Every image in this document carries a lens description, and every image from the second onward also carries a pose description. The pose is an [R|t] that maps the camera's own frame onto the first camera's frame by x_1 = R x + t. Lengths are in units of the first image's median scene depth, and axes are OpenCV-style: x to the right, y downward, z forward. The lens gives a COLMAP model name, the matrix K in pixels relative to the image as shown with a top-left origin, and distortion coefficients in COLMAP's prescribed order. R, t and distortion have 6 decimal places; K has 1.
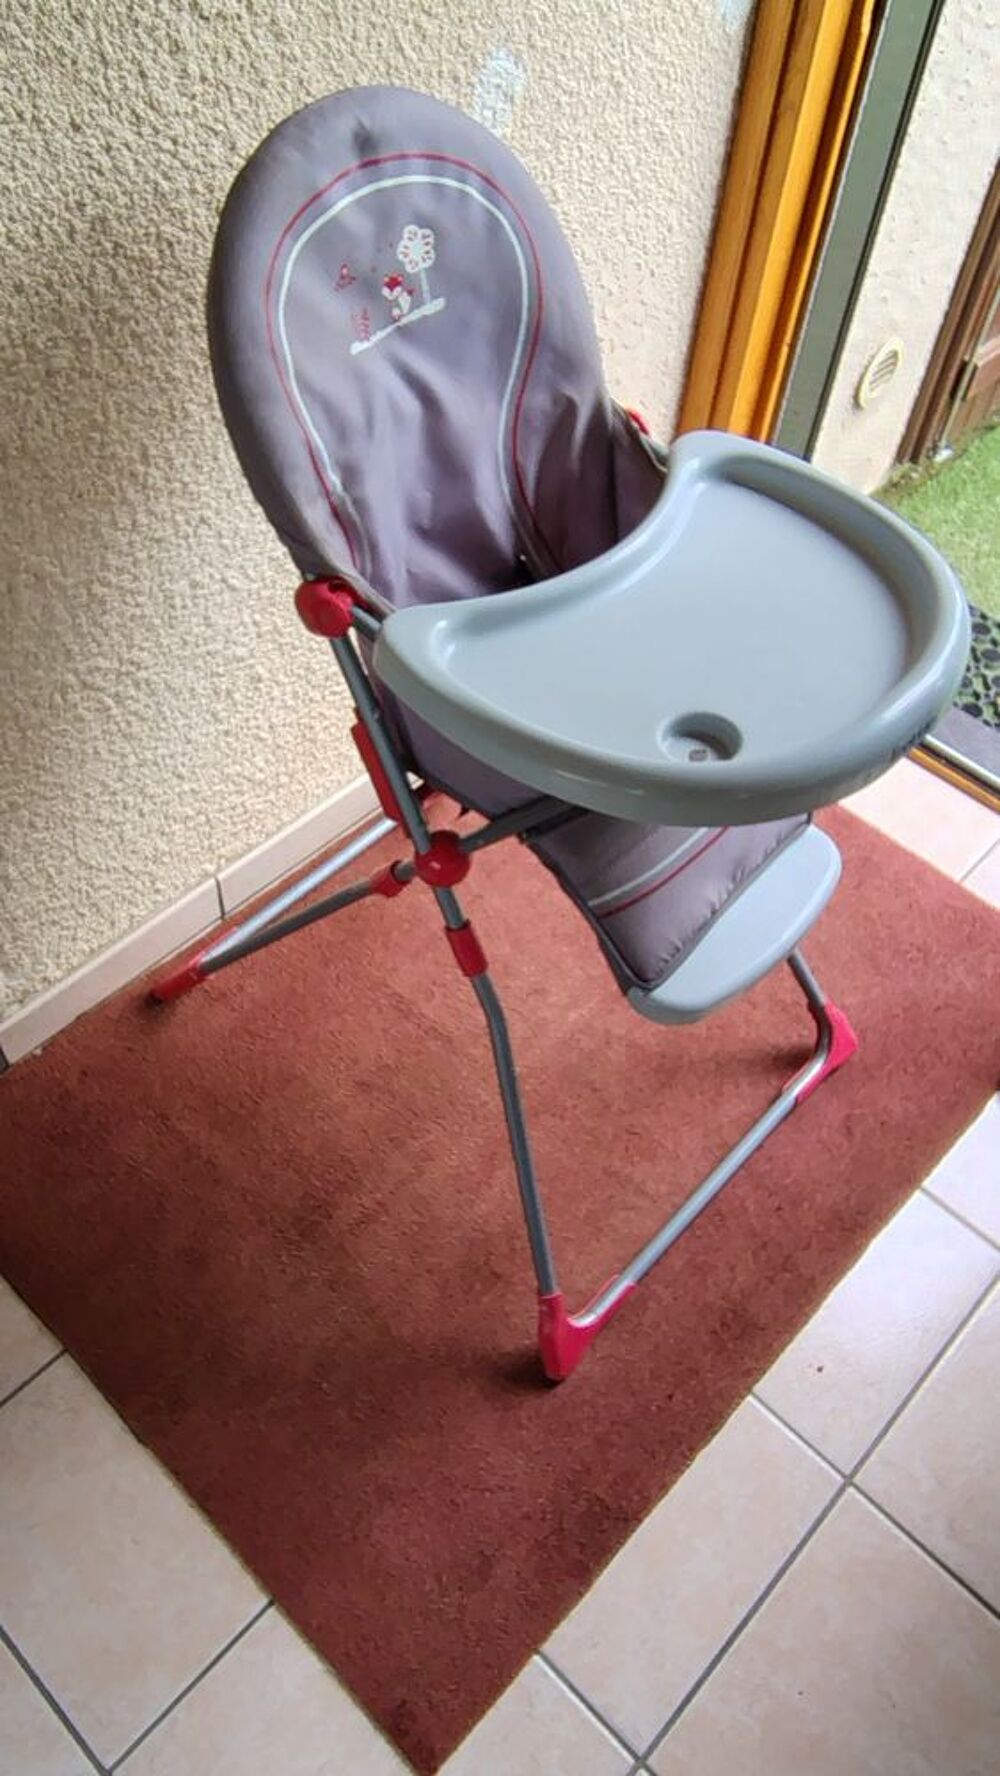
lens RADIAL K [[1338.5, 0, 500.0], [0, 1338.5, 888.0], [0, 0, 1]] dist [0.034277, 0.048338]
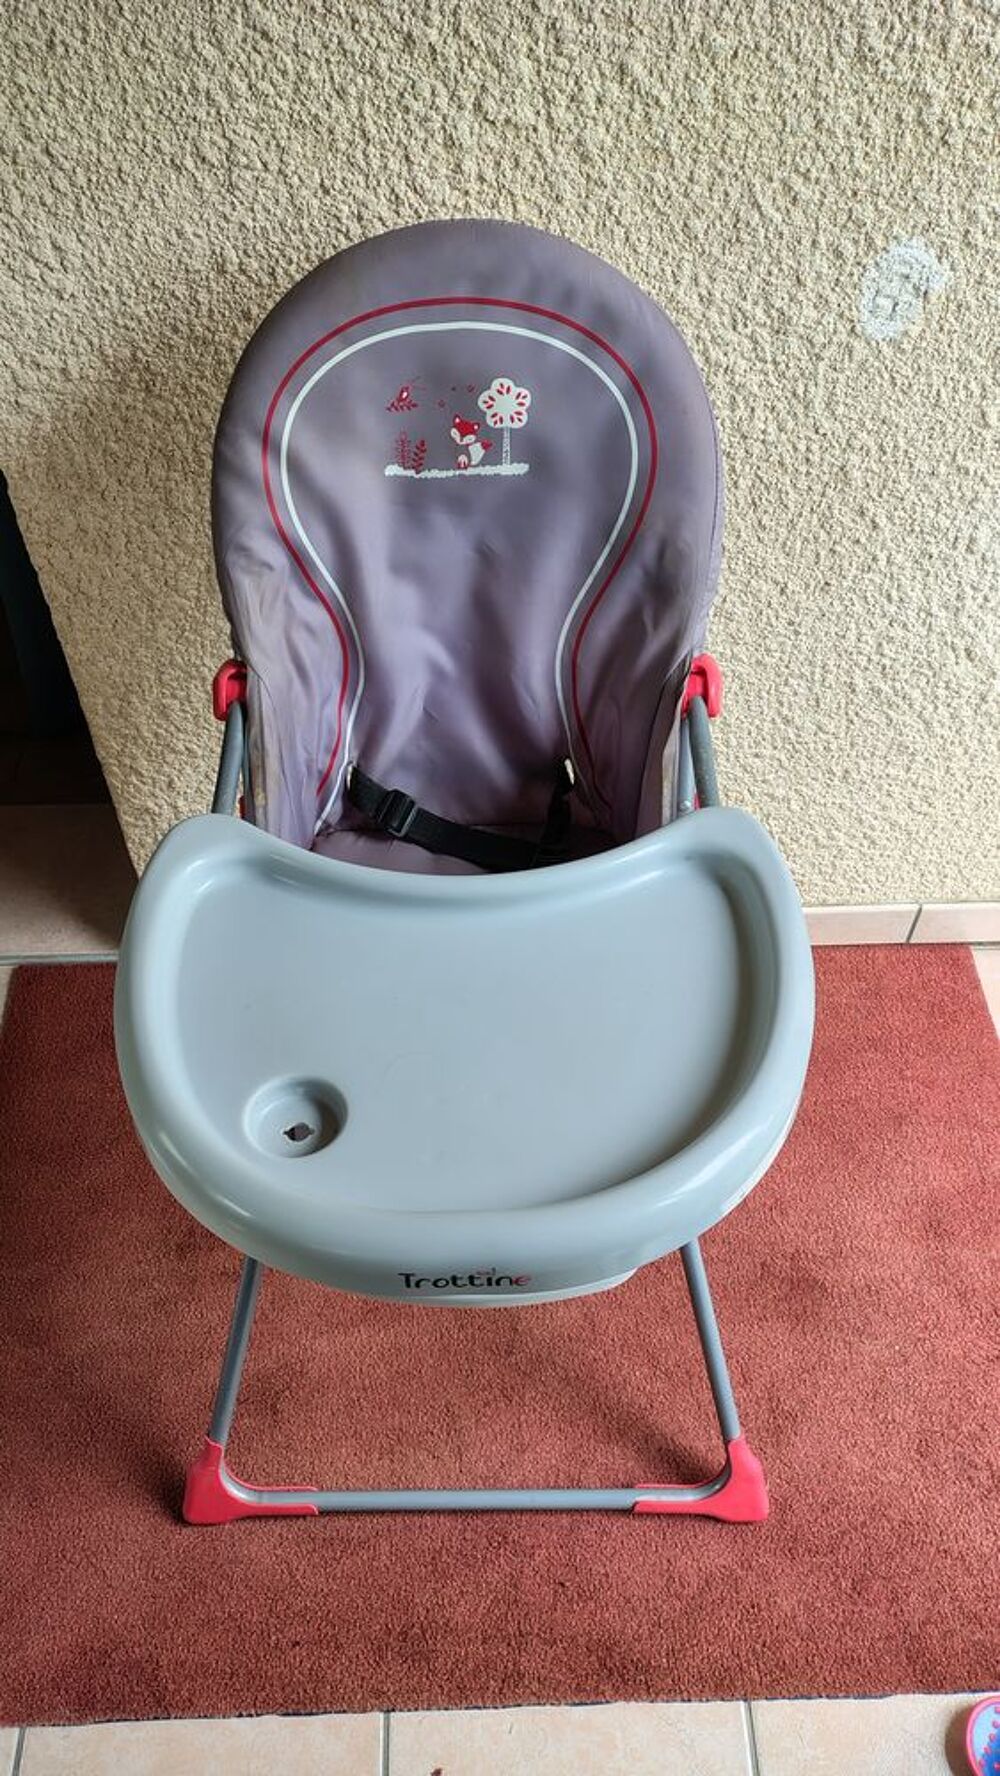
lens RADIAL K [[1312.3, 0, 500.0], [0, 1312.3, 888.0], [0, 0, 1]] dist [0.056656, -0.000363]
pose [[0.677260, 0.521404, -0.519092, 0.553742], [-0.528344, 0.835665, 0.150056, -0.331030], [0.512027, 0.172632, 0.841443, 0.311215]]
